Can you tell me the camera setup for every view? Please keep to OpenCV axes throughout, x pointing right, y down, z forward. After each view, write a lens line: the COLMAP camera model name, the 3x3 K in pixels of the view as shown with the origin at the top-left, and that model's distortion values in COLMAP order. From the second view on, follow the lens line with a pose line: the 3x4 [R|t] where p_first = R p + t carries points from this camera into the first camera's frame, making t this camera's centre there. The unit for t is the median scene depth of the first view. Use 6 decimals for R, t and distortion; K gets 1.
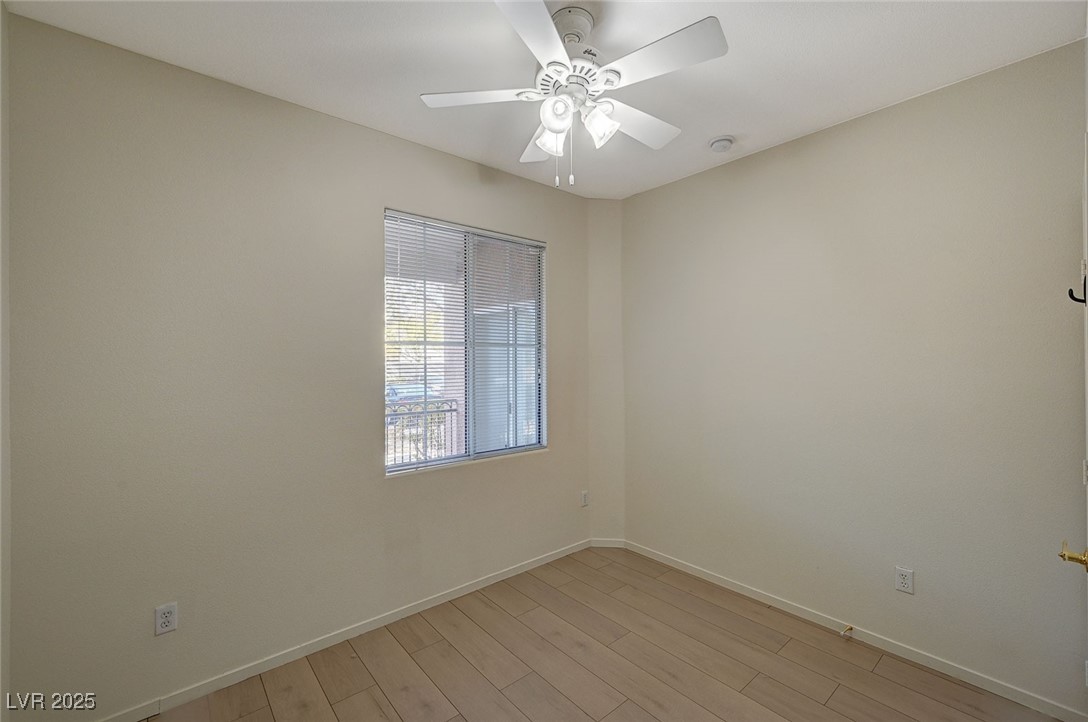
lens RADIAL K [[456.4, 0, 540.6], [0, 456.4, 363.2], [0, 0, 1]] dist [-0.002214, -0.000120]
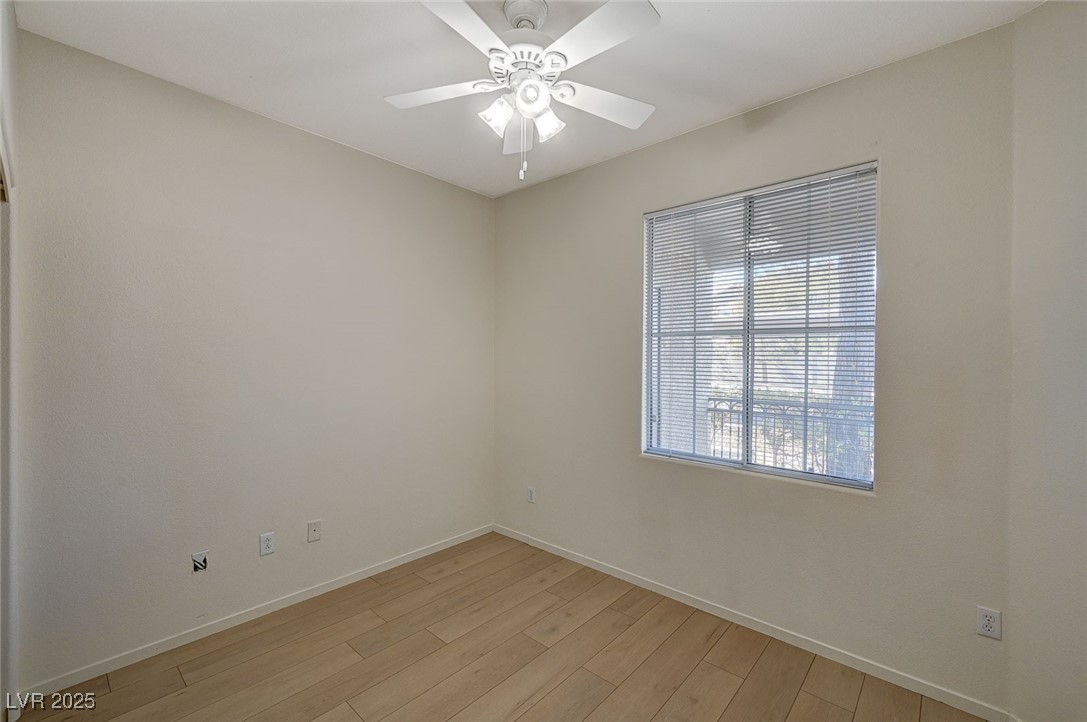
lens RADIAL K [[456.0, 0, 539.3], [0, 456.0, 356.9], [0, 0, 1]] dist [-0.002214, -0.000120]
pose [[0.123804, 0.010440, -0.992252, 0.621148], [-0.001249, 0.999945, 0.010365, -0.004227], [0.992306, -0.000044, 0.123810, 0.513934]]
